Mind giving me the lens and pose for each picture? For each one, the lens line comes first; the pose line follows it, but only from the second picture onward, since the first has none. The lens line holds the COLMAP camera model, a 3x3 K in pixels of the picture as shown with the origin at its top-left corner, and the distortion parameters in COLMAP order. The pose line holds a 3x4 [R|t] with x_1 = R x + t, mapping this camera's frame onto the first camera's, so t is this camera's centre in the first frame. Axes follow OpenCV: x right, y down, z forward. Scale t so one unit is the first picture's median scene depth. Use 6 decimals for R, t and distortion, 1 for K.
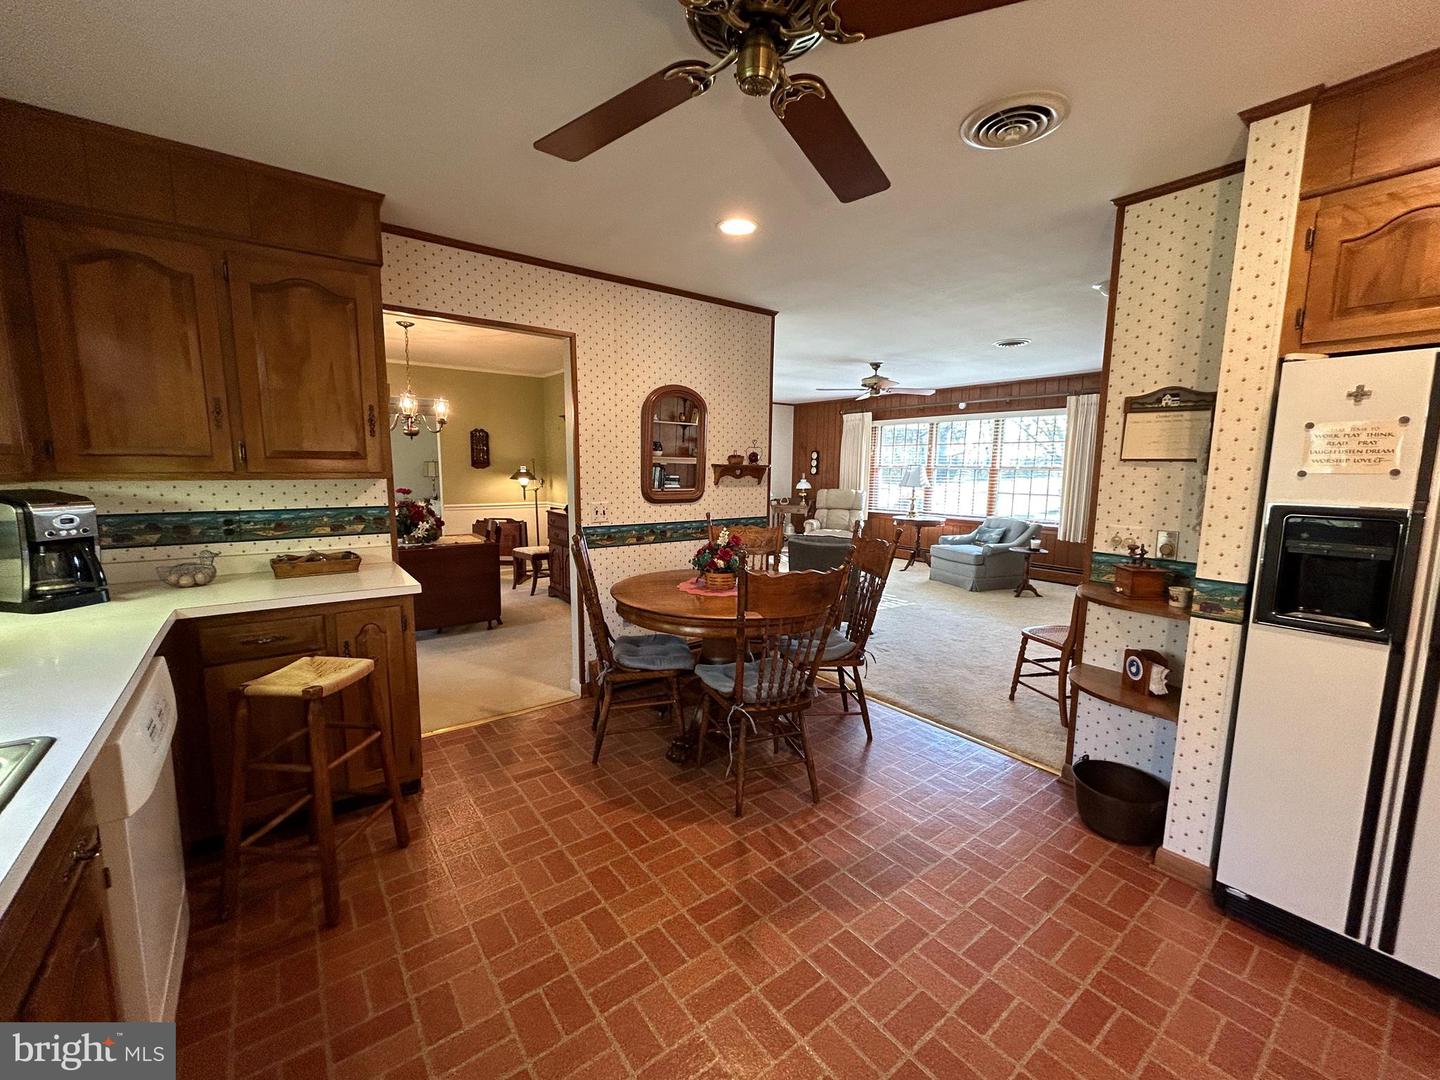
lens RADIAL K [[585.7, 0, 716.6], [0, 585.7, 542.8], [0, 0, 1]] dist [0.000706, 0.000087]
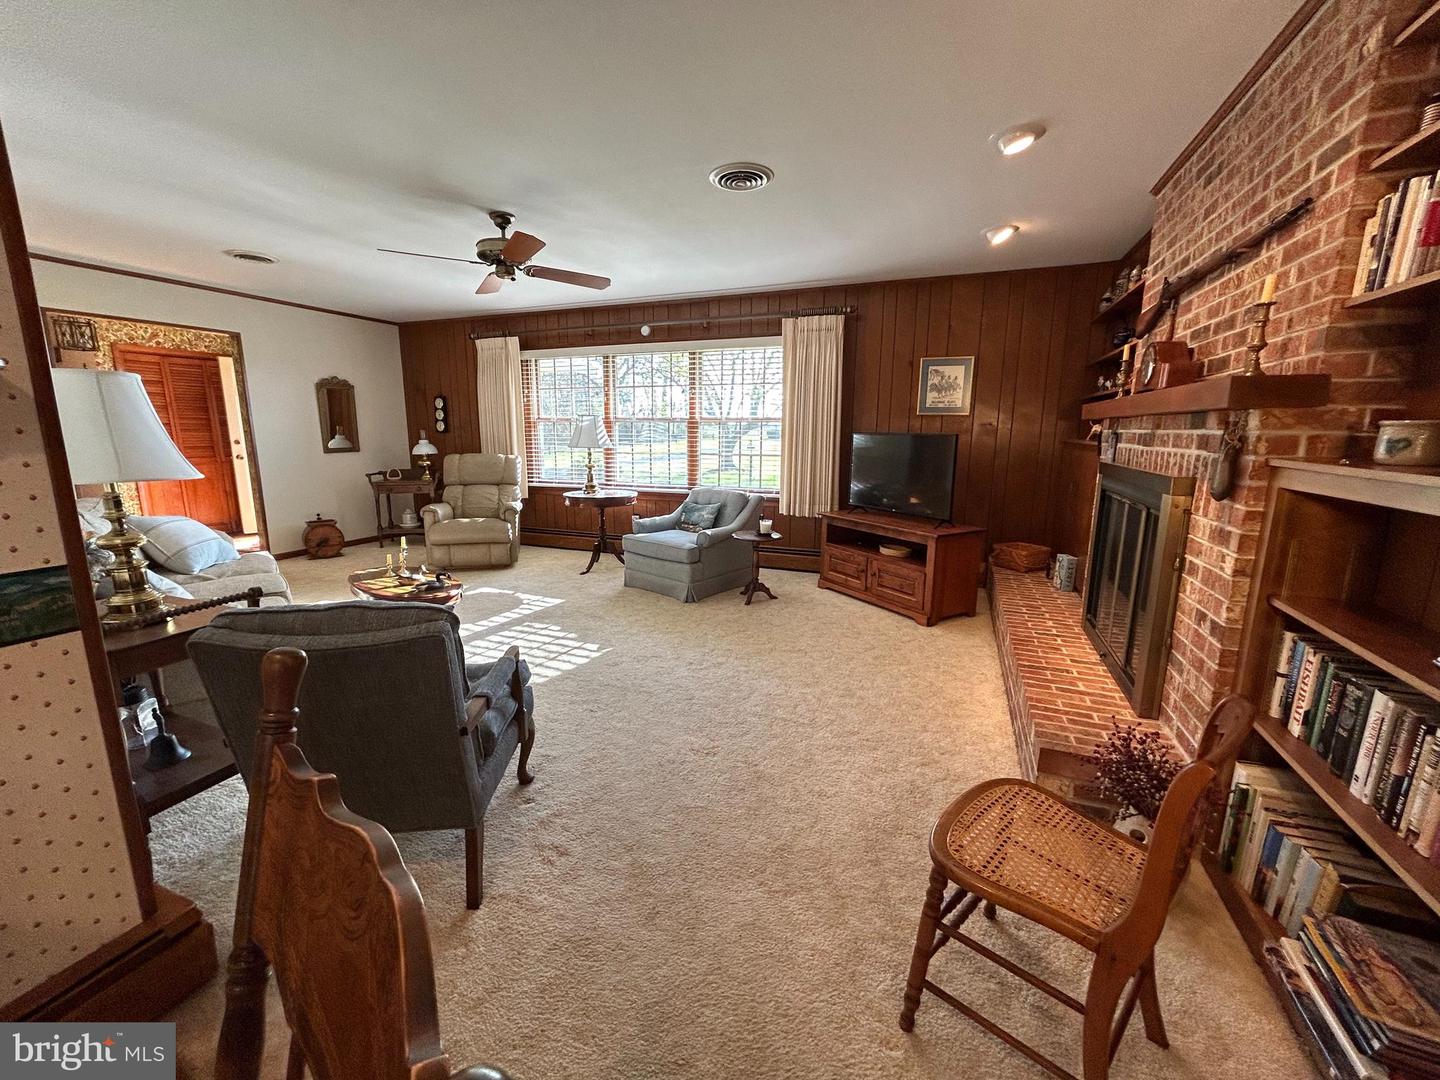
lens RADIAL K [[583.0, 0, 722.0], [0, 583.0, 544.1], [0, 0, 1]] dist [-0.001705, -0.000503]
pose [[0.854325, -0.103330, 0.509364, 0.107449], [0.069979, 0.993983, 0.084268, -0.029489], [-0.515007, -0.036348, 0.856415, 0.324199]]
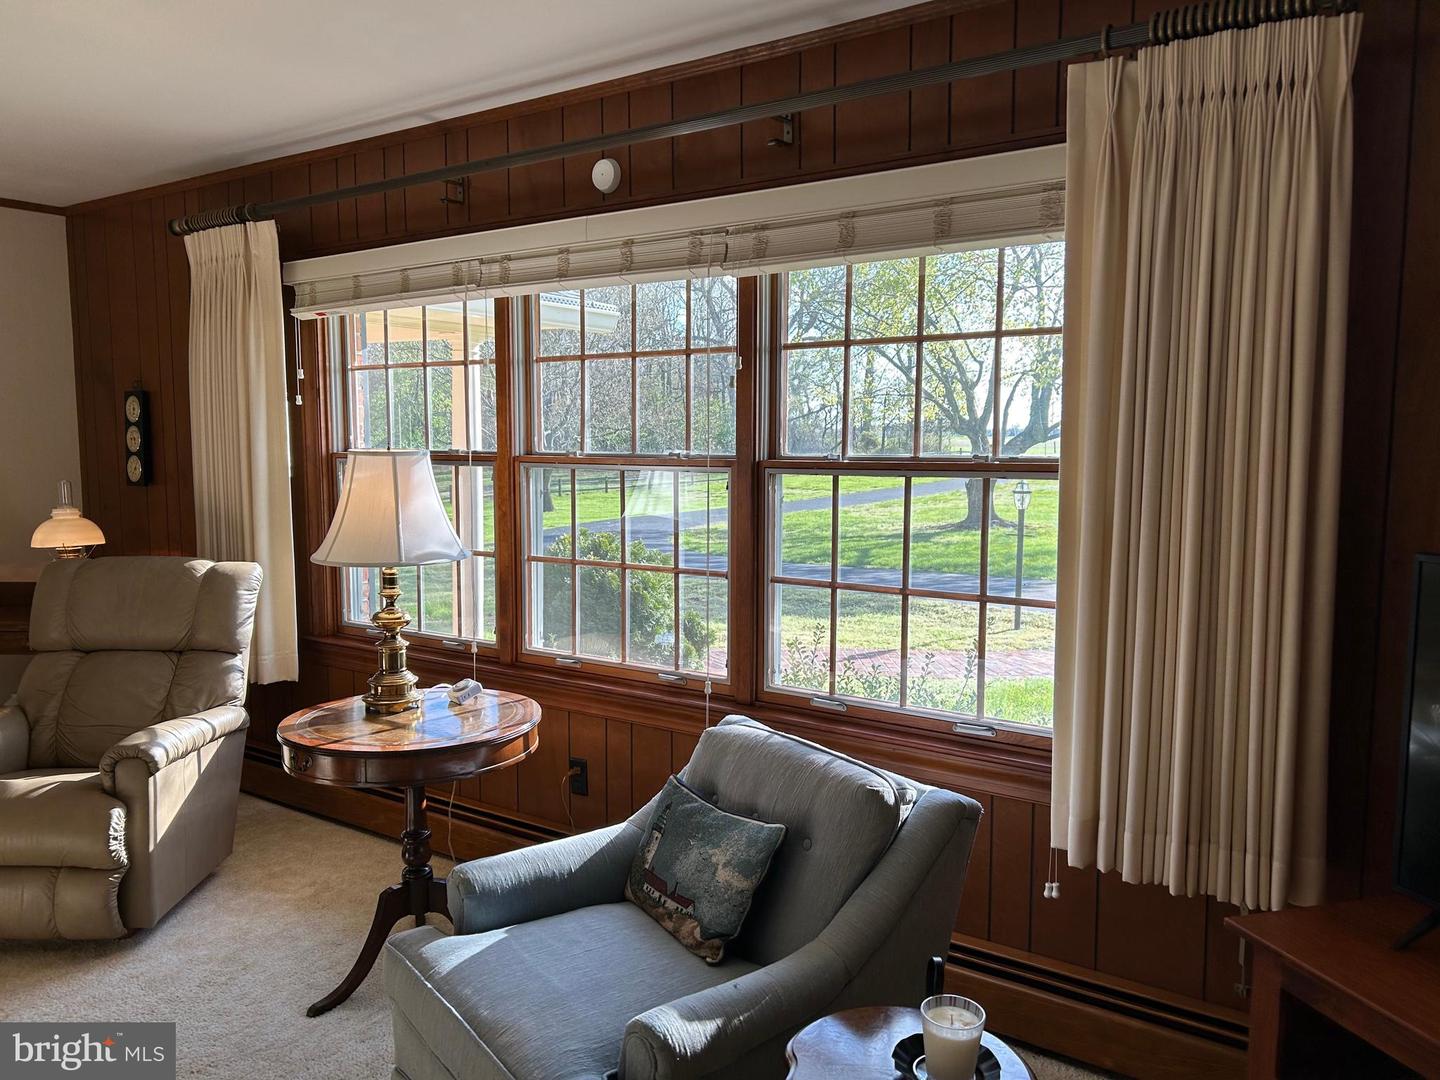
lens RADIAL K [[1093.5, 0, 718.1], [0, 1093.5, 543.1], [0, 0, 1]] dist [0.063897, -0.070266]
pose [[0.950970, -0.034196, 0.307387, 0.312624], [0.045126, 0.998574, -0.028521, -0.081323], [-0.305973, 0.040994, 0.951157, 0.576665]]
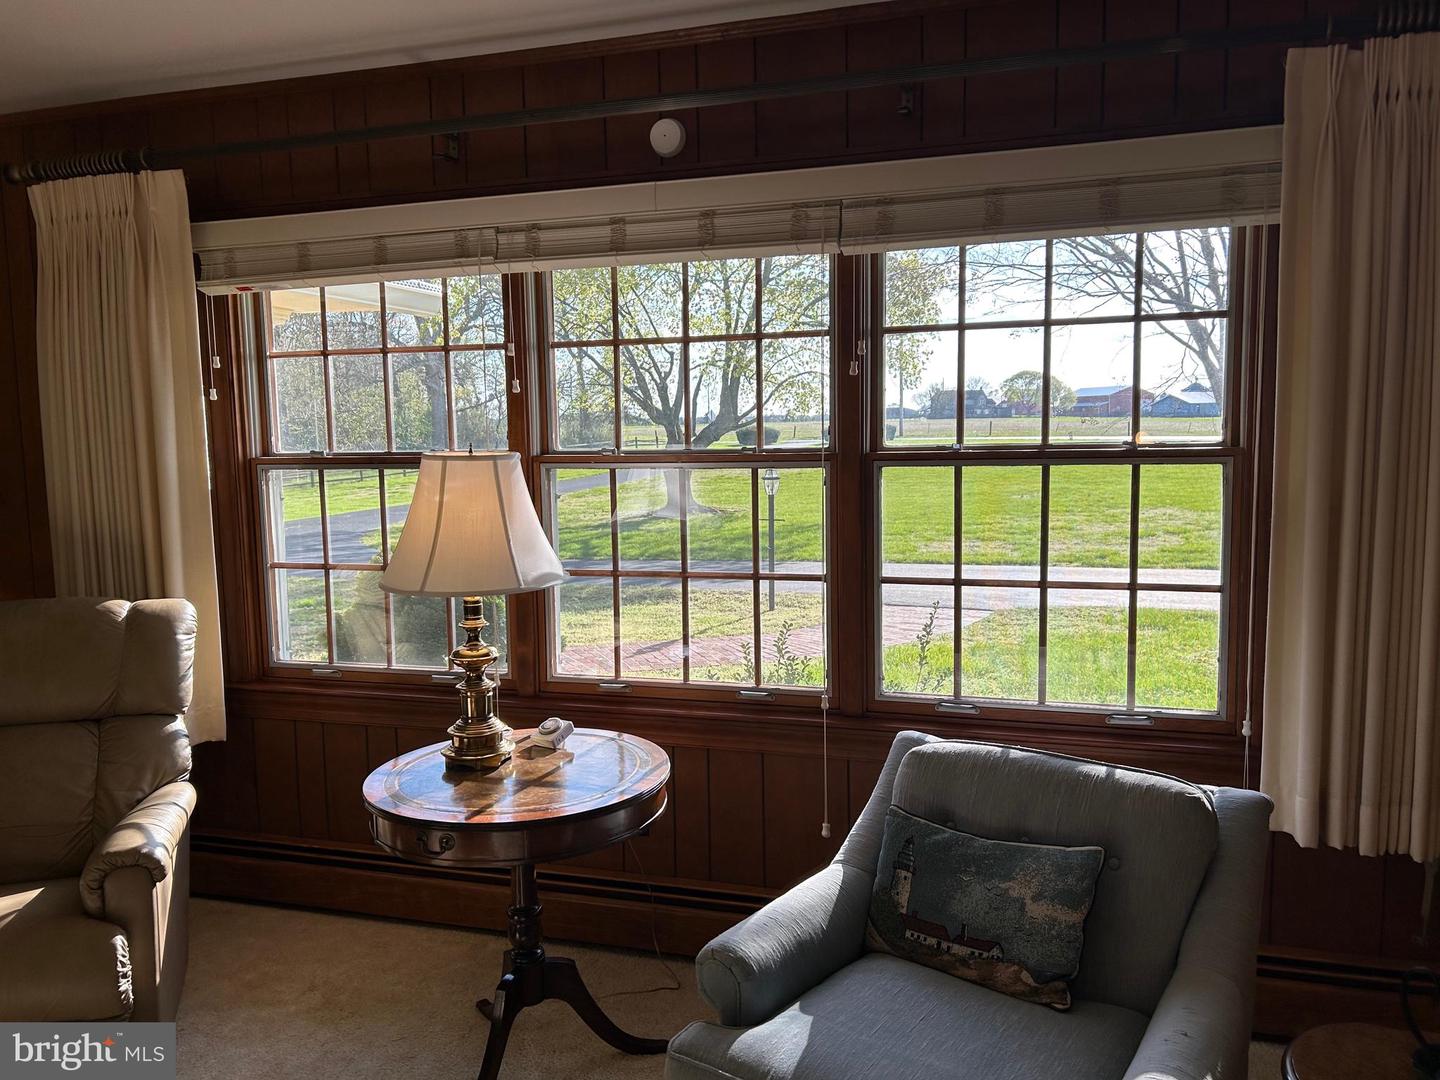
lens RADIAL K [[1100.0, 0, 717.1], [0, 1100.0, 534.6], [0, 0, 1]] dist [0.048254, -0.043564]
pose [[0.810027, -0.079168, 0.581024, 0.201548], [0.100723, 0.994903, -0.004861, -0.096514], [-0.577677, 0.062460, 0.813872, 0.668923]]
